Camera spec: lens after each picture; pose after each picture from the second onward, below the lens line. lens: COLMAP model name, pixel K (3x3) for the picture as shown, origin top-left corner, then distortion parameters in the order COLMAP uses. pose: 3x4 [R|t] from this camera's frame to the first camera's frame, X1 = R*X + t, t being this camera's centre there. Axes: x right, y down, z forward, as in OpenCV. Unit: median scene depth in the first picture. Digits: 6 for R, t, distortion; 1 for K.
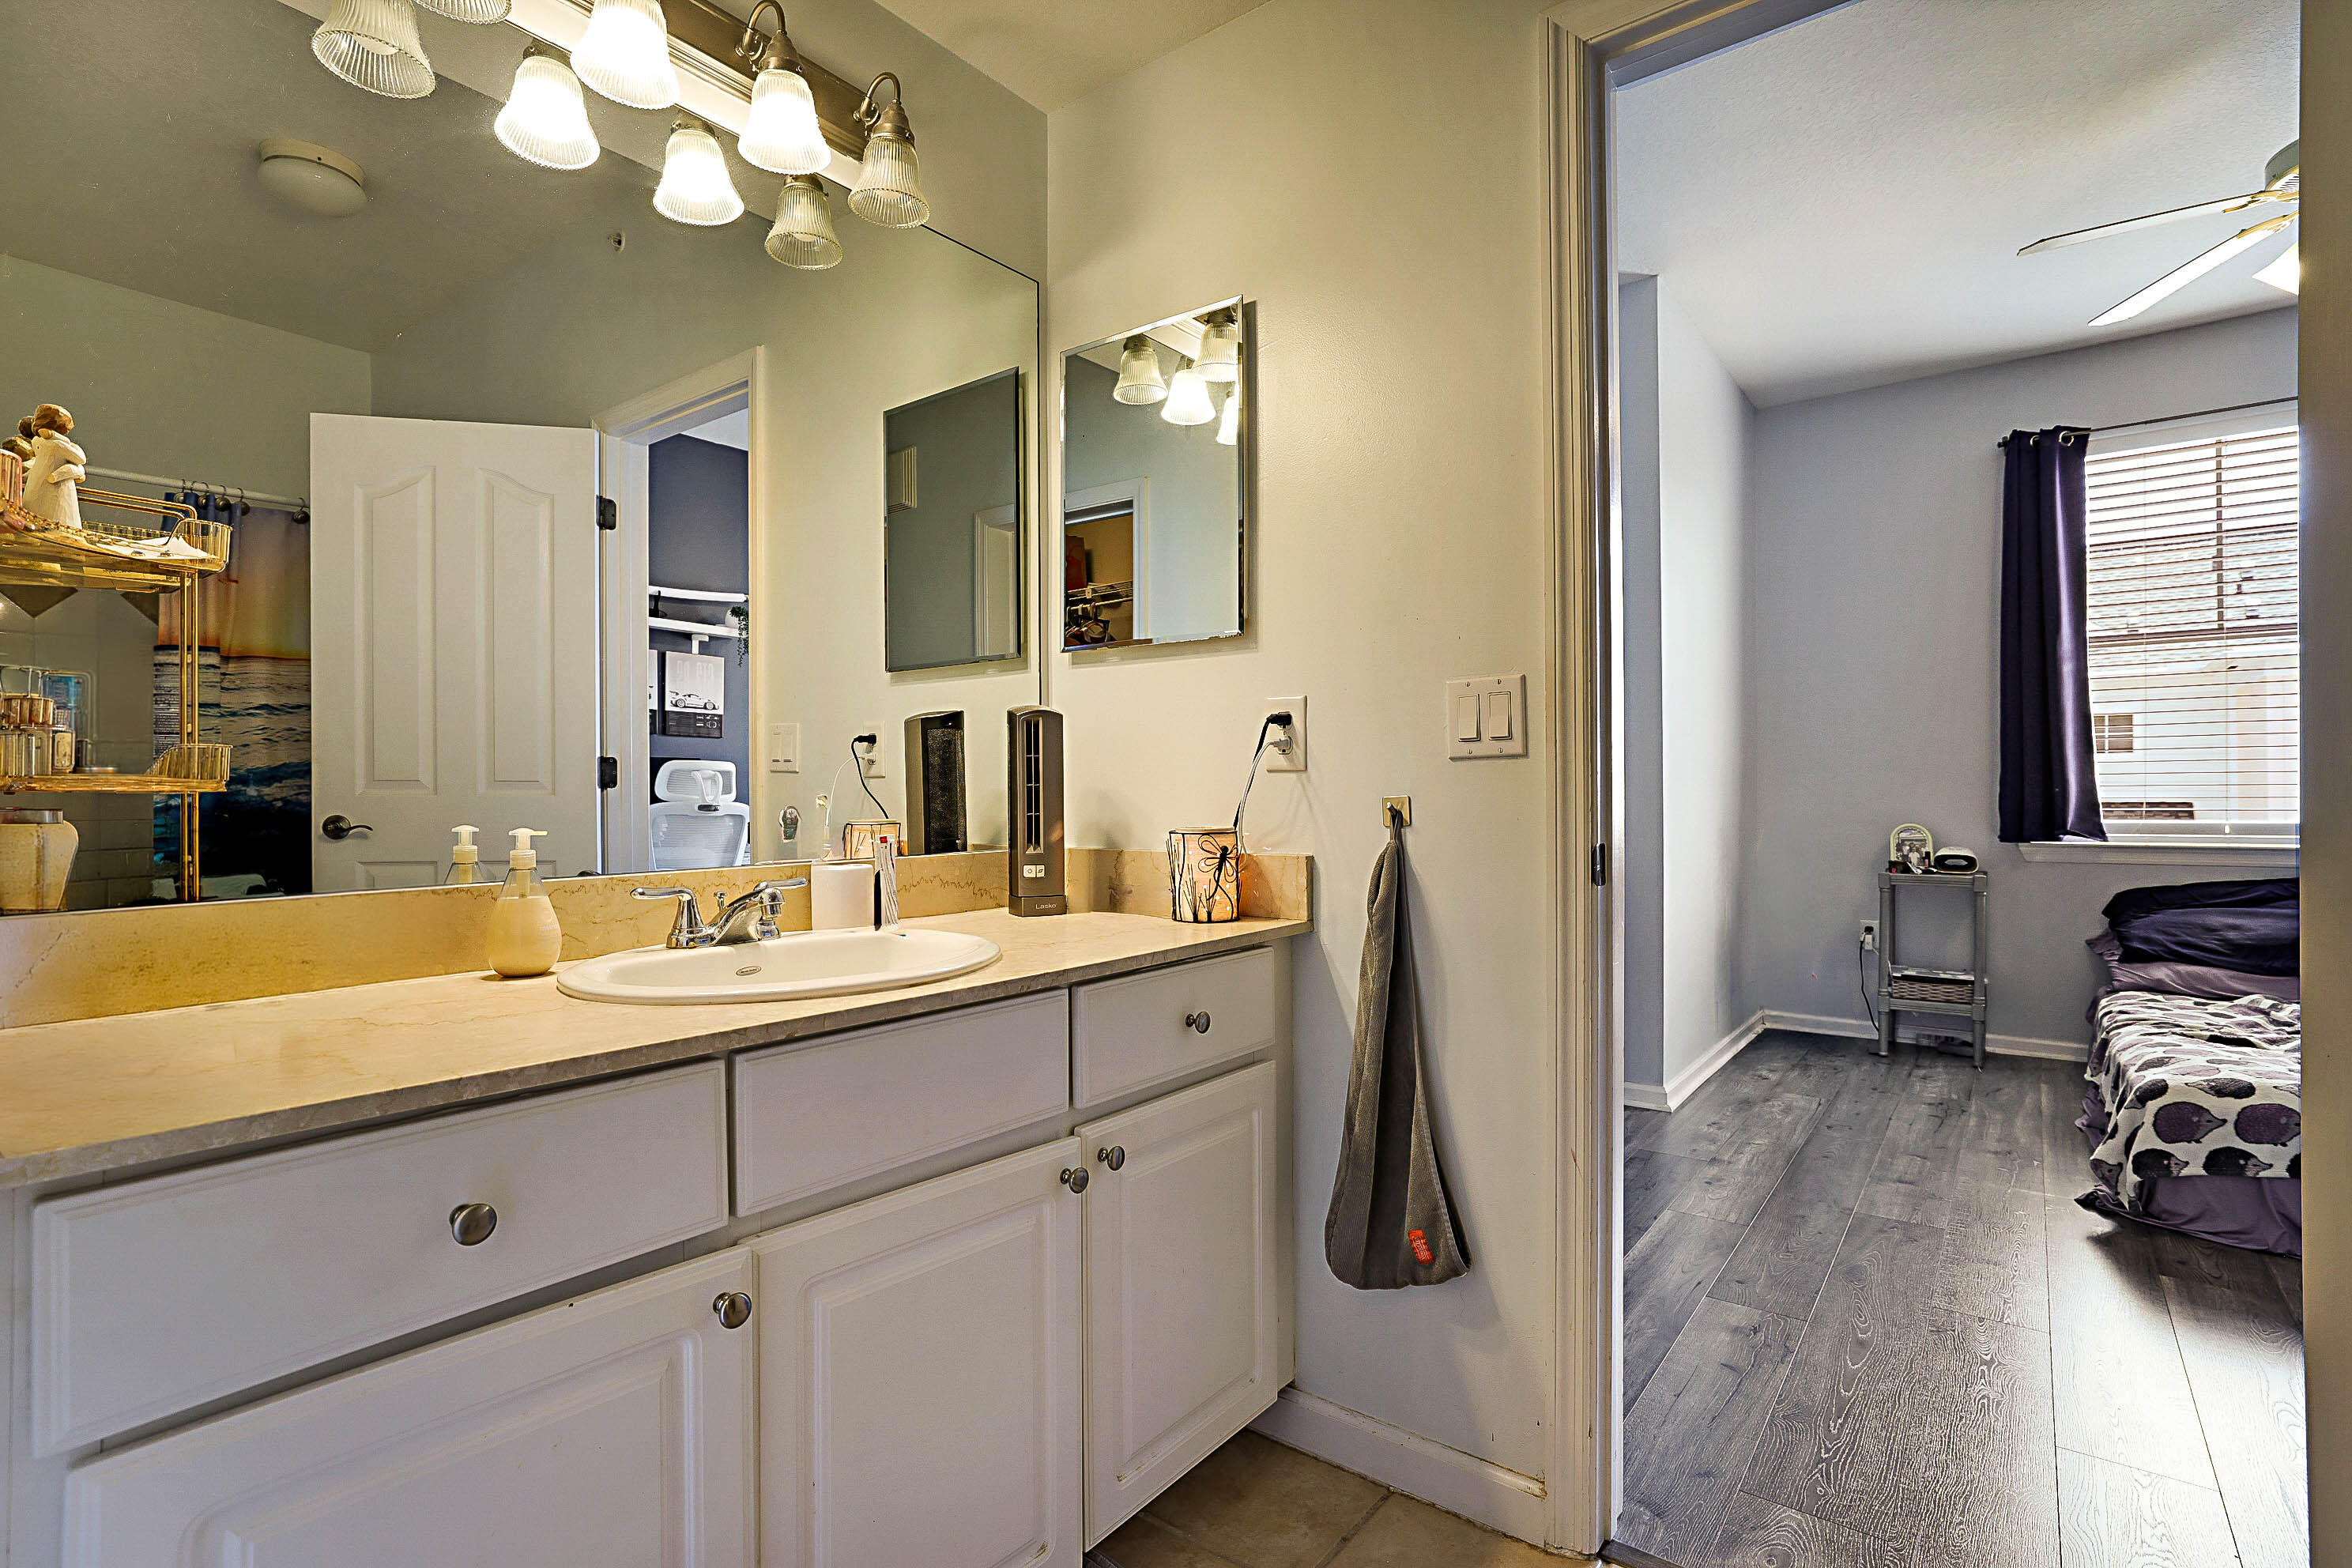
lens RADIAL K [[1093.6, 0, 1176.0], [0, 1093.6, 784.0], [0, 0, 1]] dist [-0.038778, 0.020081]
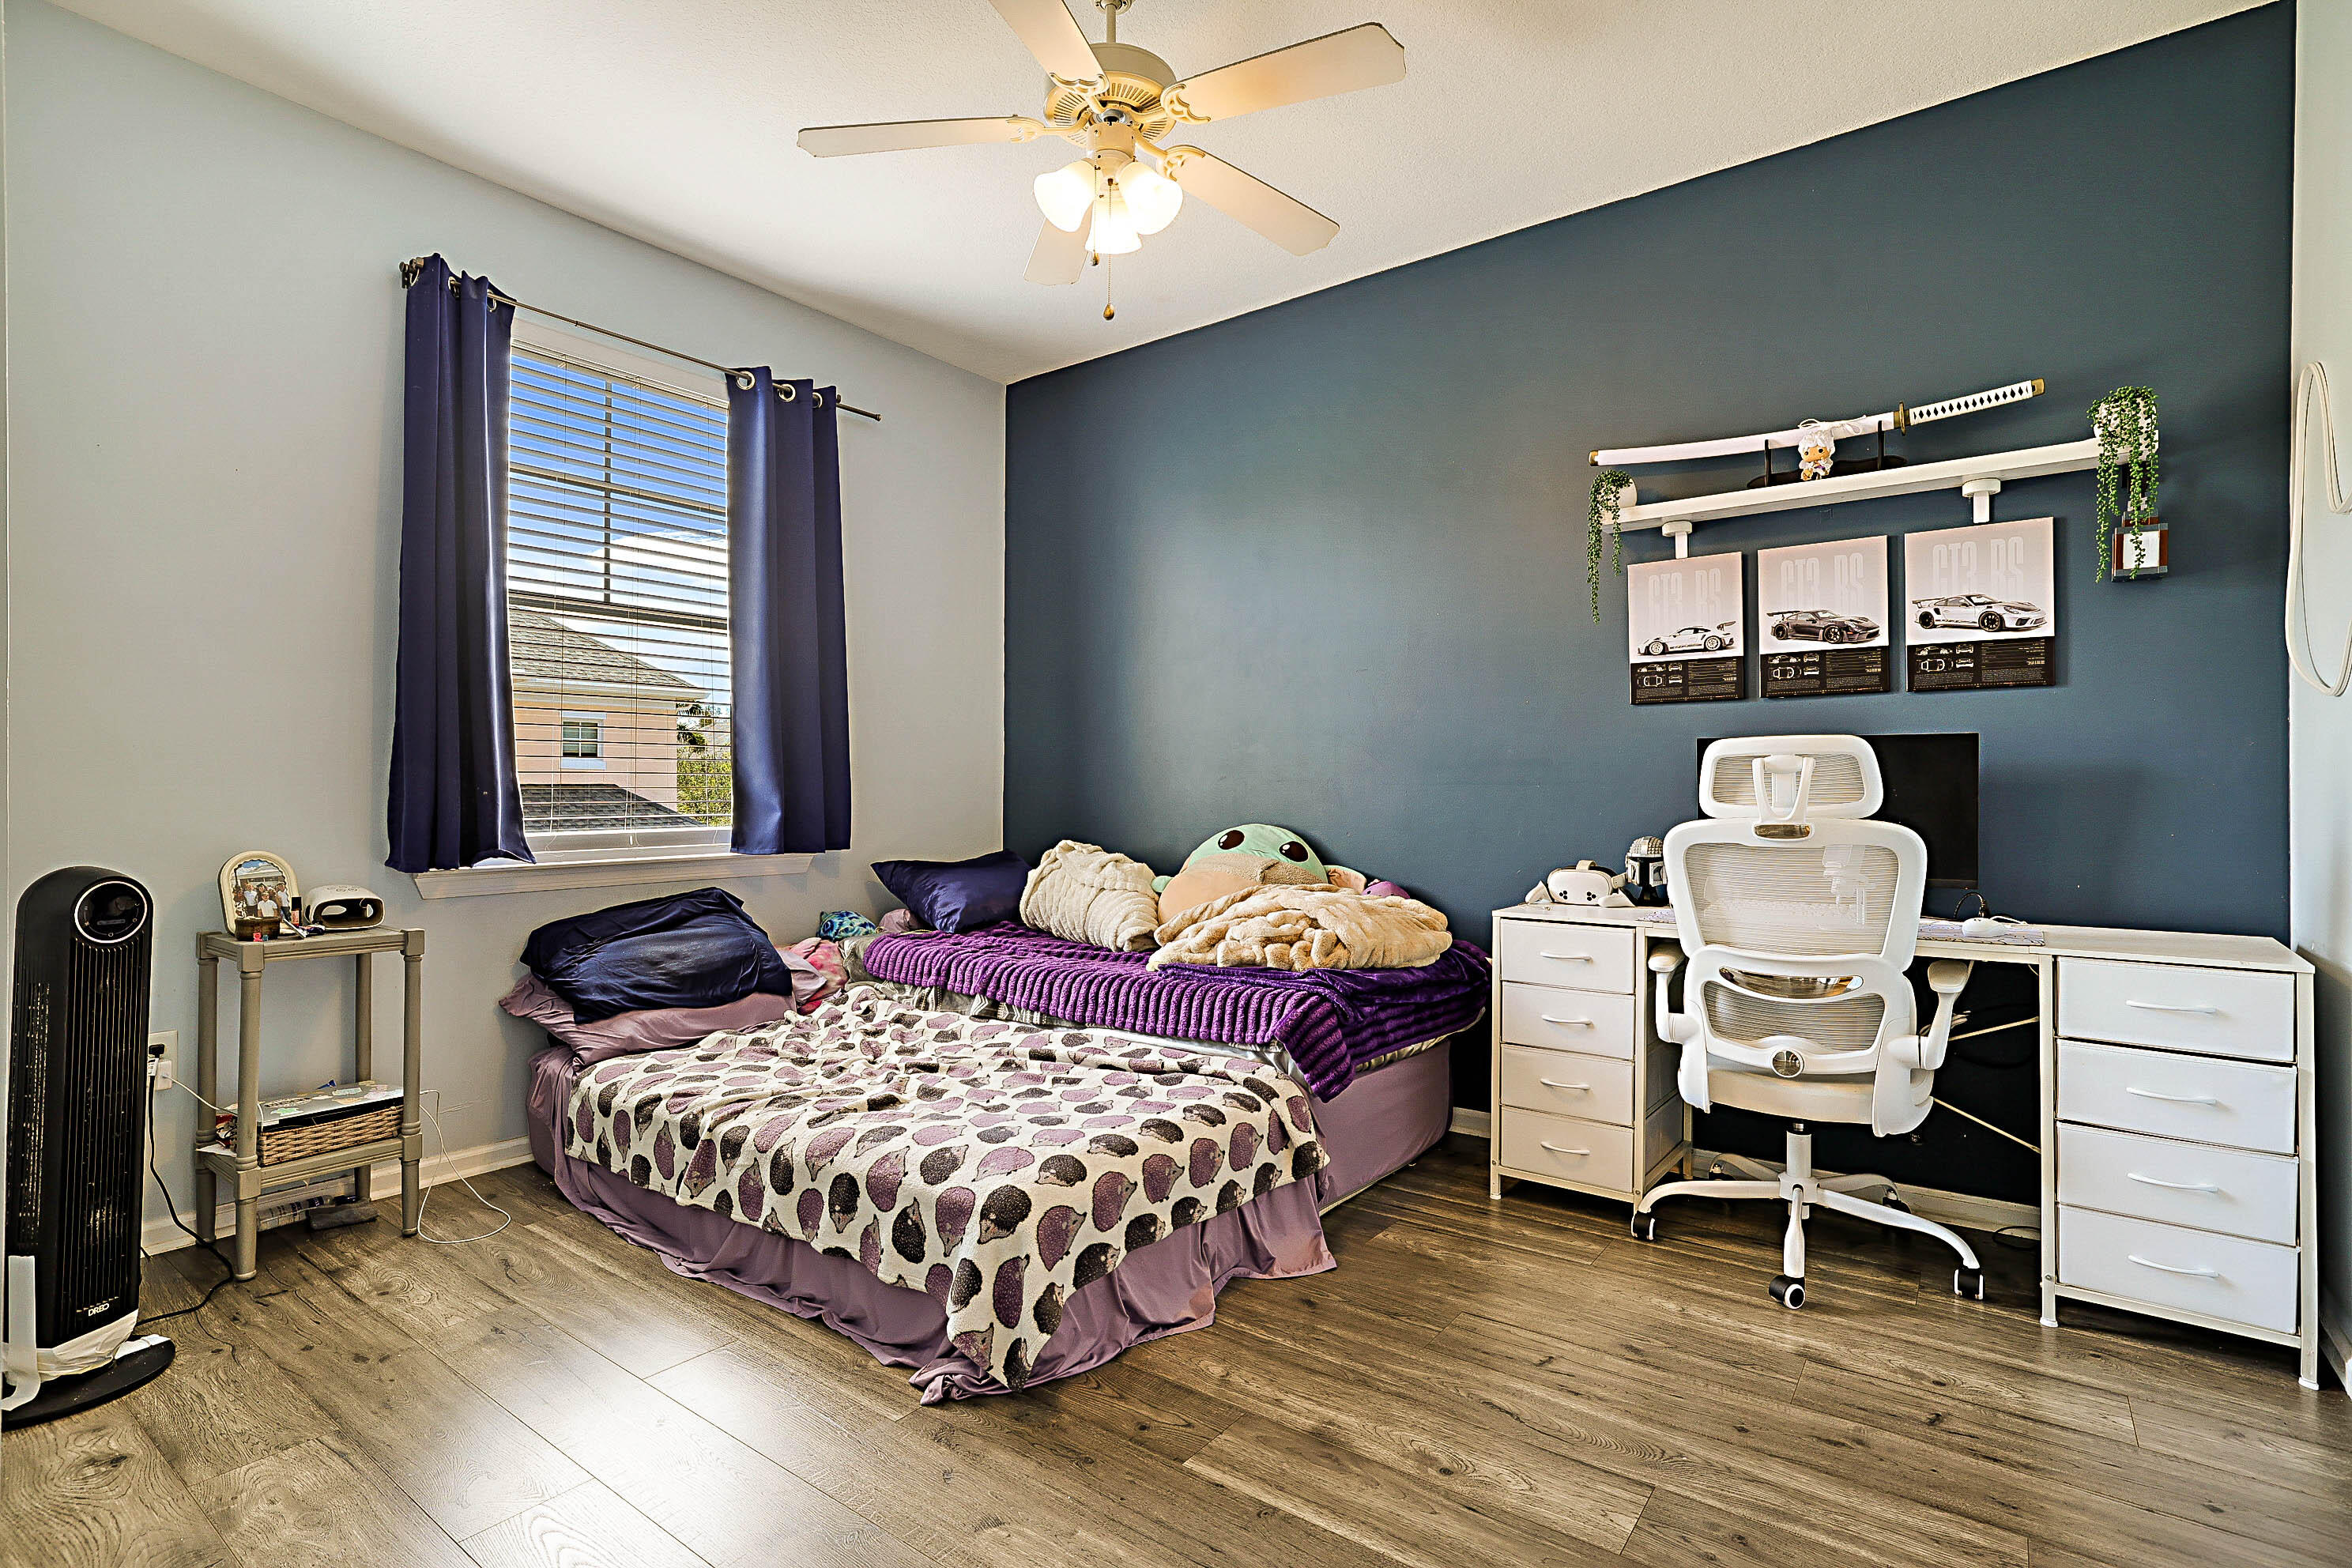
lens RADIAL K [[1150.3, 0, 1151.0], [0, 1150.3, 773.1], [0, 0, 1]] dist [-0.013105, 0.000812]
pose [[0.003143, 0.016082, 0.999866, 0.076712], [-0.006011, 0.999853, -0.016063, 0.001928], [-0.999977, -0.005960, 0.003239, 0.567782]]
